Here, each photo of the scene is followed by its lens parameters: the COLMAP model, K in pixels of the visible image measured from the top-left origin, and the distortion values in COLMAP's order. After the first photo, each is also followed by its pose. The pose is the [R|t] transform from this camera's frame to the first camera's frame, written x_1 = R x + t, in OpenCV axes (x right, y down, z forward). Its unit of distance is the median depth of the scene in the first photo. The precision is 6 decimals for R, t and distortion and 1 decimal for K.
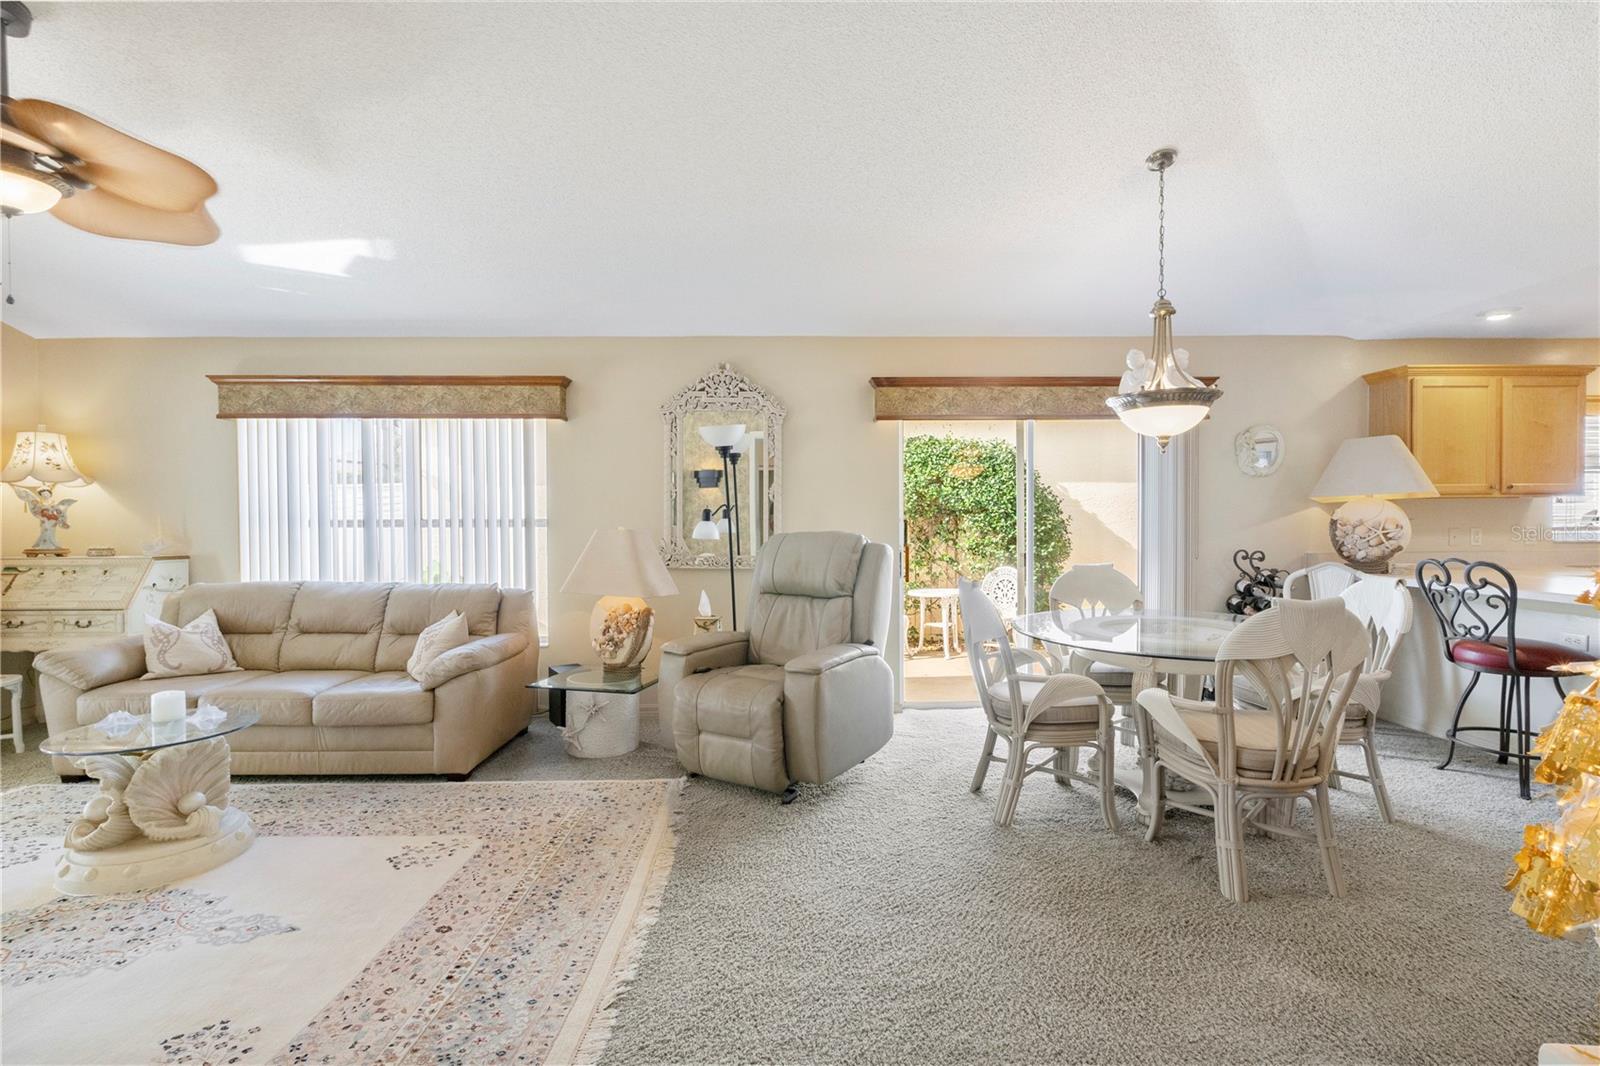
lens RADIAL K [[729.9, 0, 786.4], [0, 729.9, 529.3], [0, 0, 1]] dist [0.001505, -0.003109]
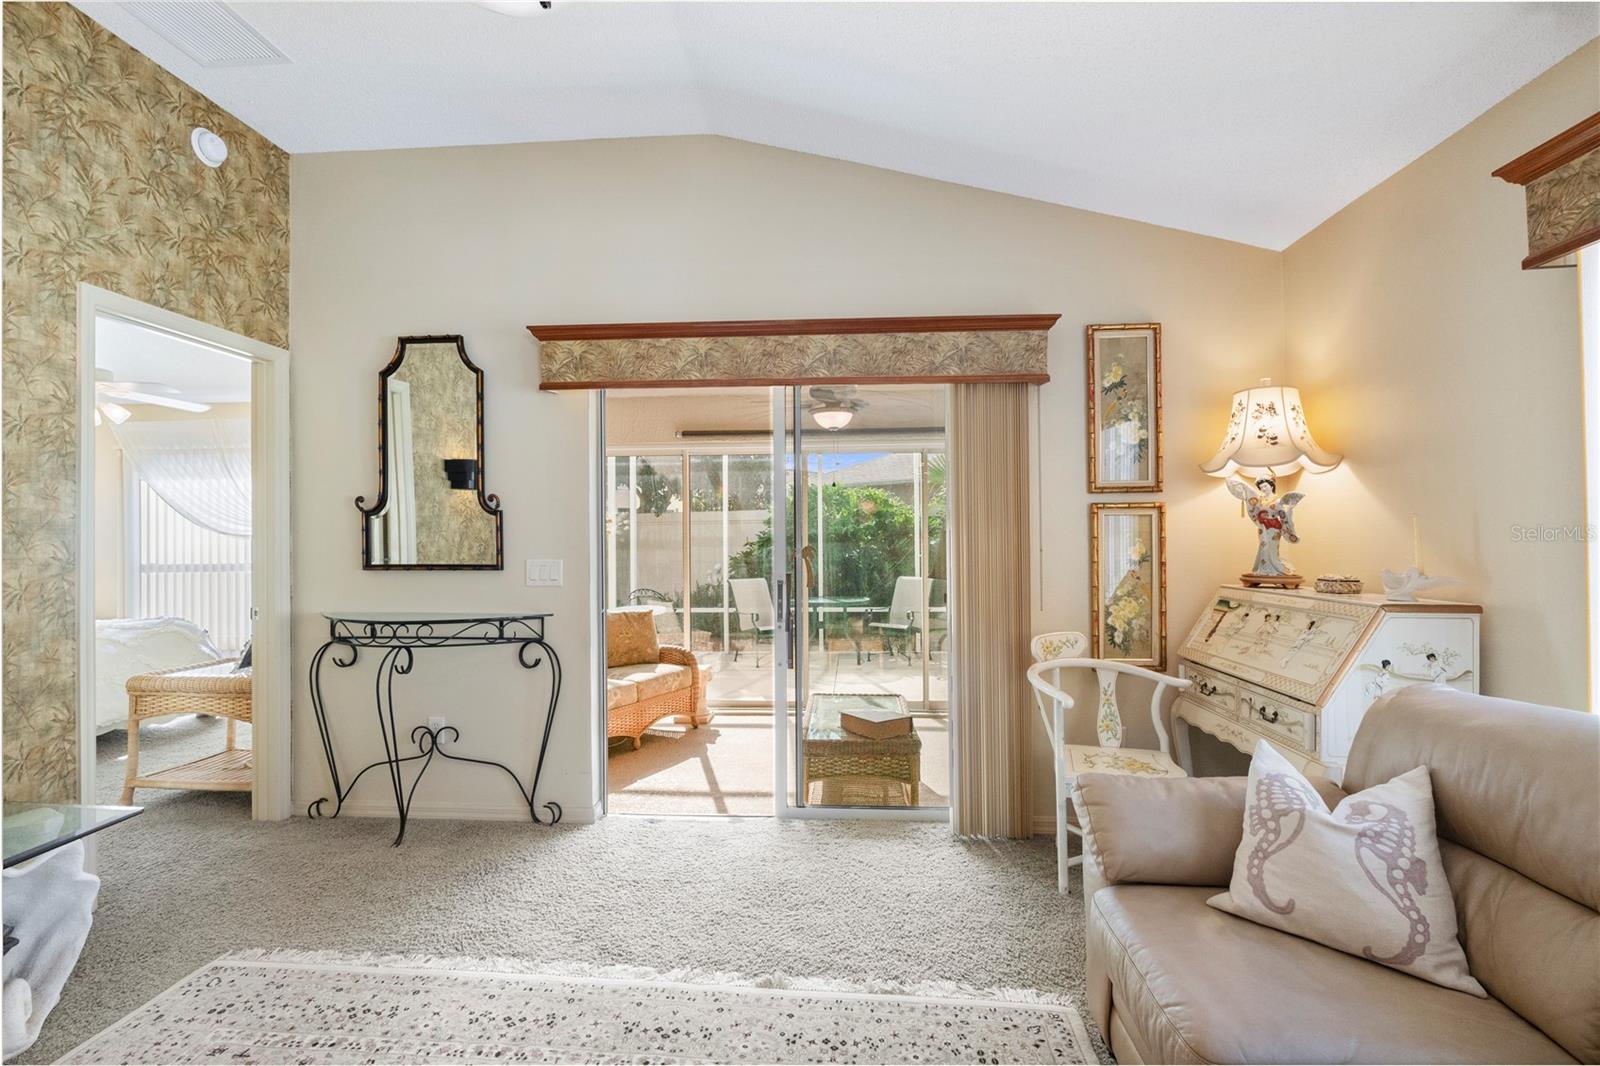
lens RADIAL K [[729.9, 0, 820.0], [0, 729.9, 535.8], [0, 0, 1]] dist [0.001505, -0.003109]
pose [[-0.055028, -0.000685, -0.998485, -0.387053], [-0.010091, 0.999949, -0.000130, -0.003010], [0.998434, 0.010069, -0.055032, 0.682929]]
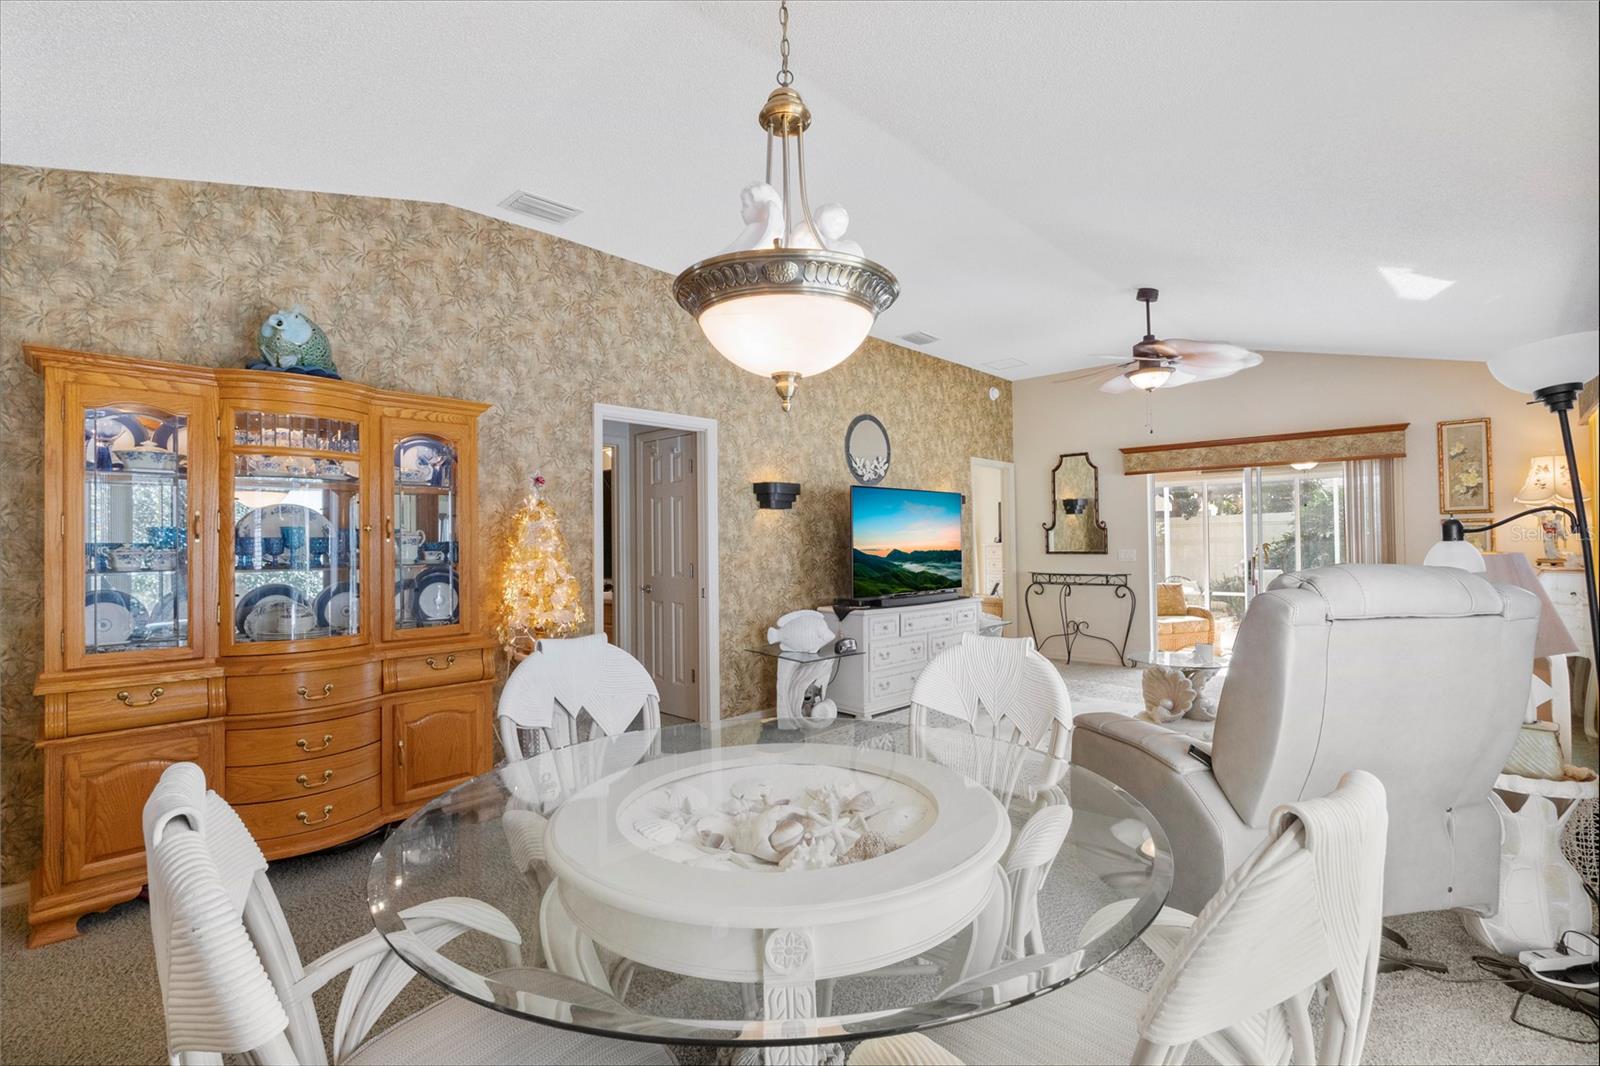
lens RADIAL K [[729.9, 0, 803.3], [0, 729.9, 533.9], [0, 0, 1]] dist [0.001505, -0.003109]
pose [[-0.692661, 0.002648, -0.721259, 0.636777], [0.001496, 0.999996, 0.002235, -0.017721], [0.721262, 0.000469, -0.692662, 0.995196]]
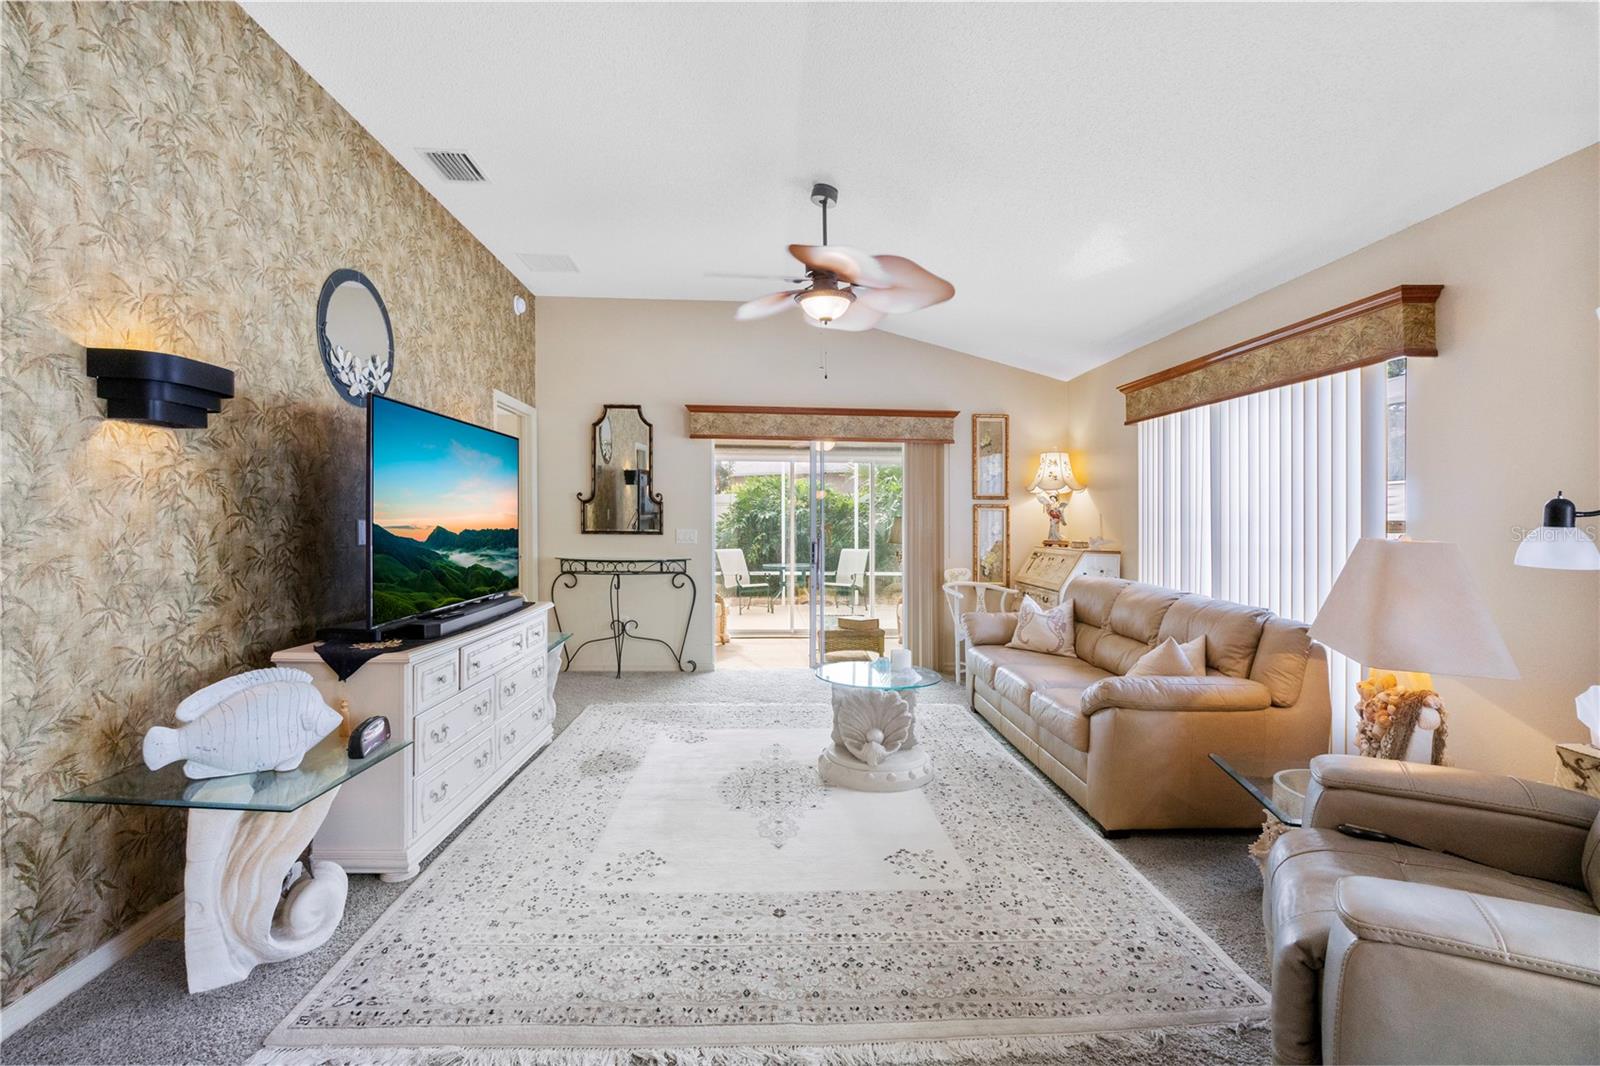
lens RADIAL K [[729.9, 0, 811.6], [0, 729.9, 521.2], [0, 0, 1]] dist [0.001505, -0.003109]
pose [[0.056478, 0.007350, -0.998377, 0.291735], [-0.025135, 0.999666, 0.005937, -0.005171], [0.998087, 0.024758, 0.056644, 0.511518]]
